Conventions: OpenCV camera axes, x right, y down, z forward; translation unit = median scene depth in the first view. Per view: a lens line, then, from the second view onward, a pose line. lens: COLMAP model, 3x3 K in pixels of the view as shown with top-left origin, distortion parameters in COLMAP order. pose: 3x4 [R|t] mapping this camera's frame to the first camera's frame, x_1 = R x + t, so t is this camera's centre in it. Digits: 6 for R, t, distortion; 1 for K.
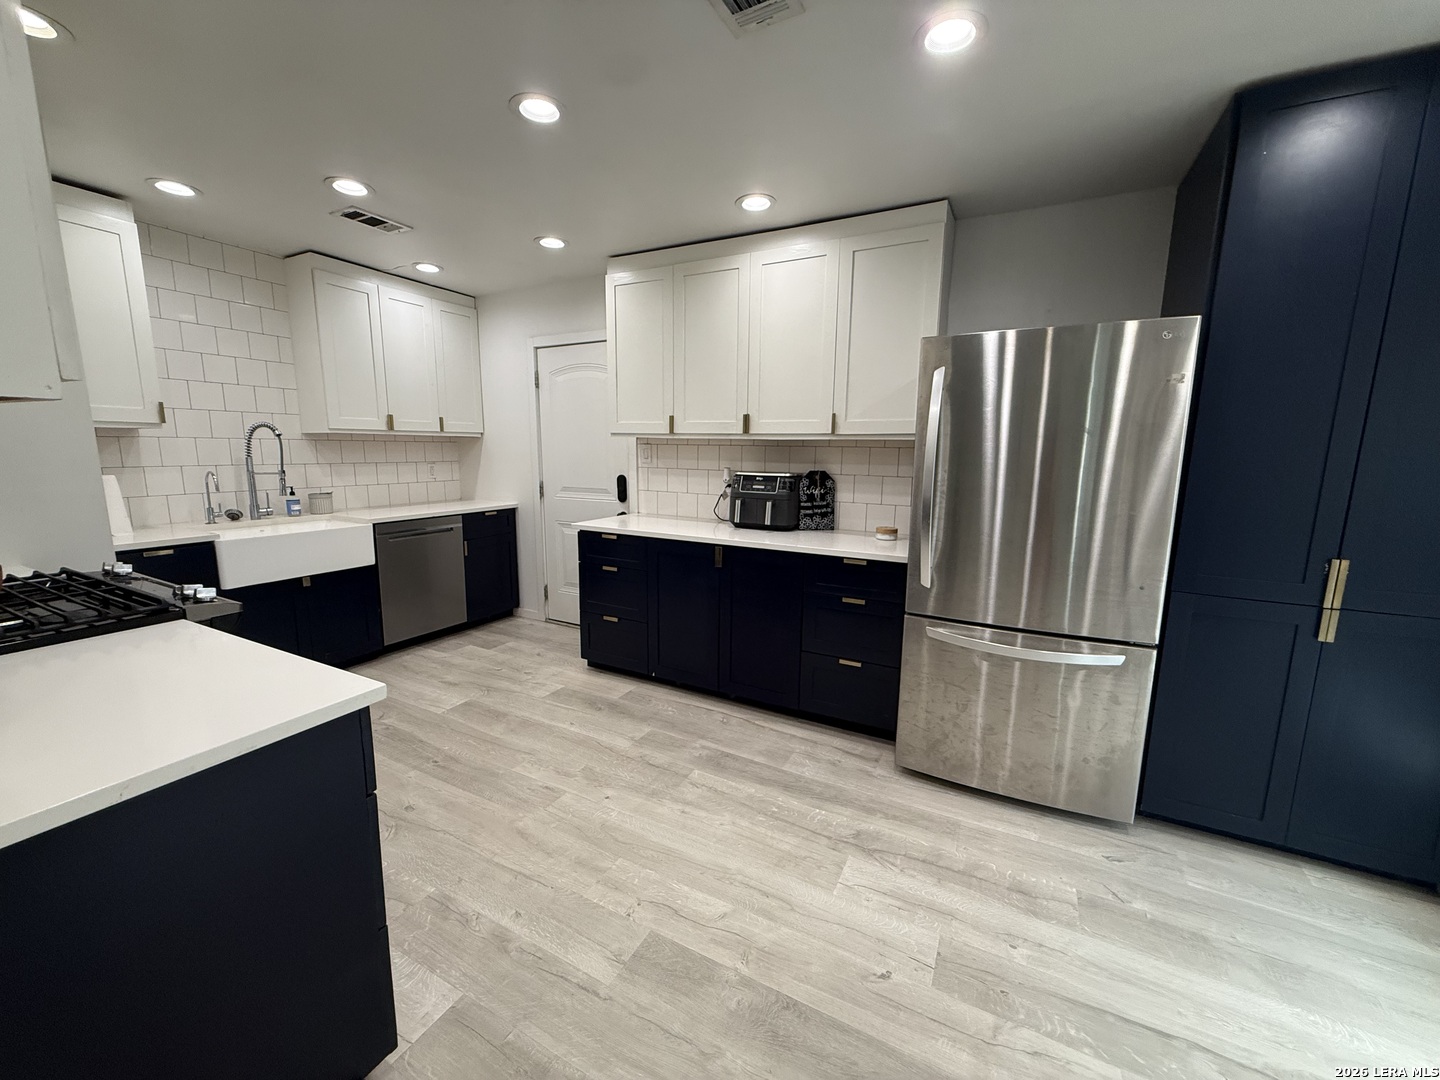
lens RADIAL K [[572.5, 0, 720.0], [0, 572.5, 540.0], [0, 0, 1]] dist [0.000696, -0.000184]
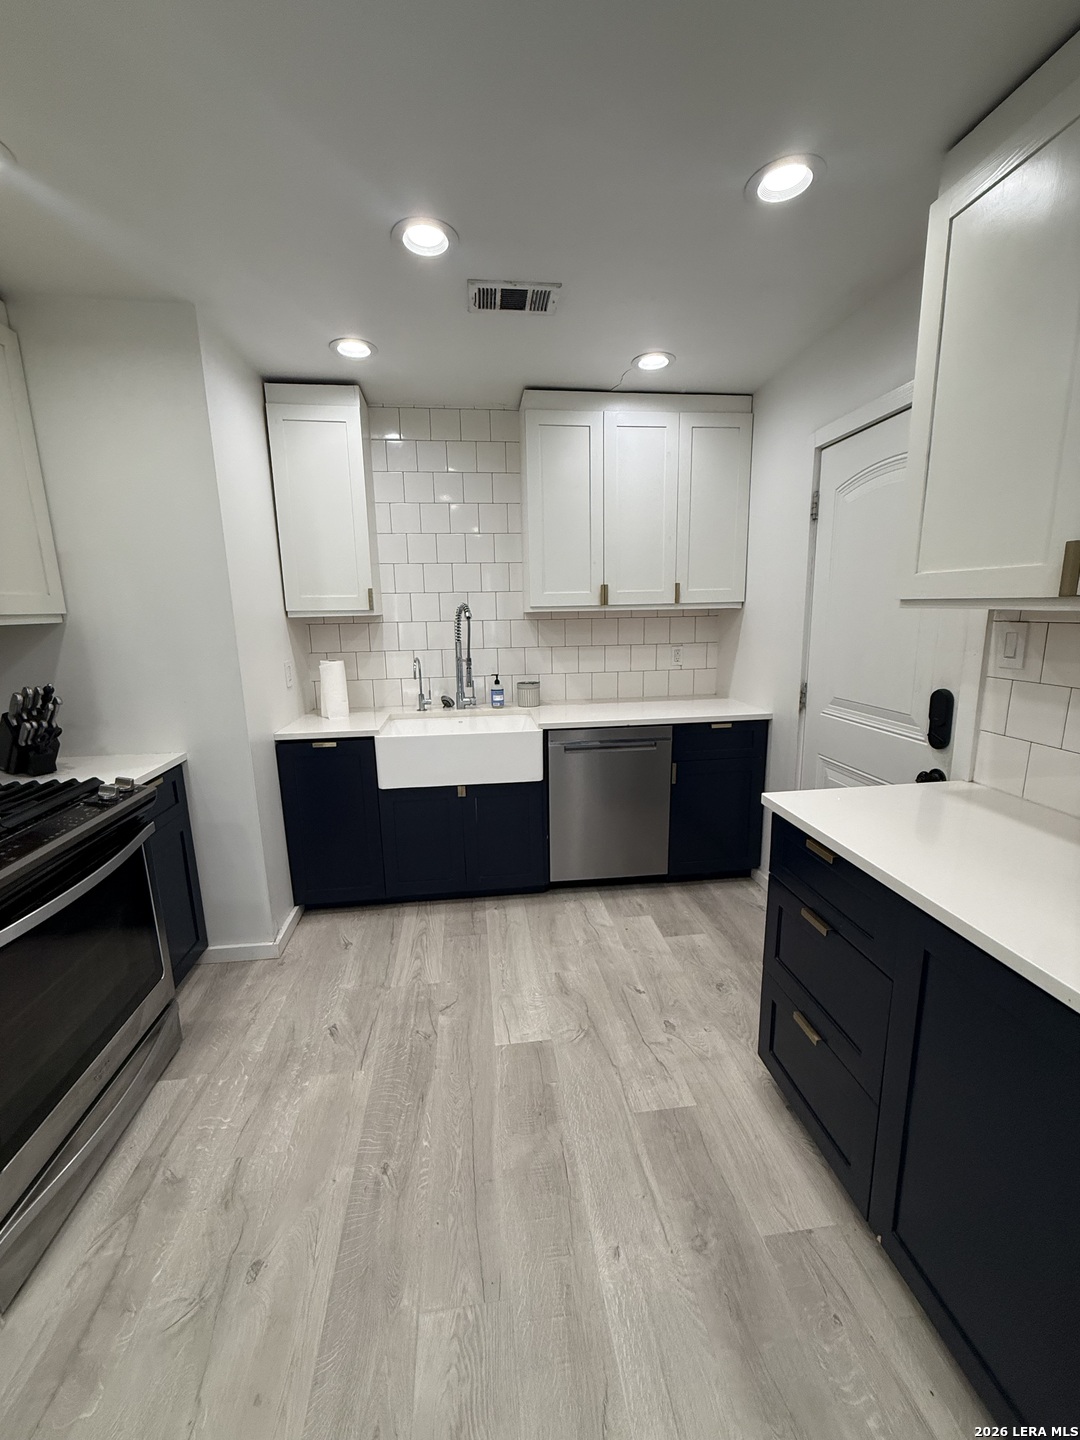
lens RADIAL K [[572.5, 0, 540.0], [0, 572.5, 720.0], [0, 0, 1]] dist [0.000696, -0.000184]
pose [[0.571720, 0.133007, -0.809596, 0.014842], [-0.106996, 0.990432, 0.087158, -0.099088], [0.813443, 0.036793, 0.580480, 0.500815]]
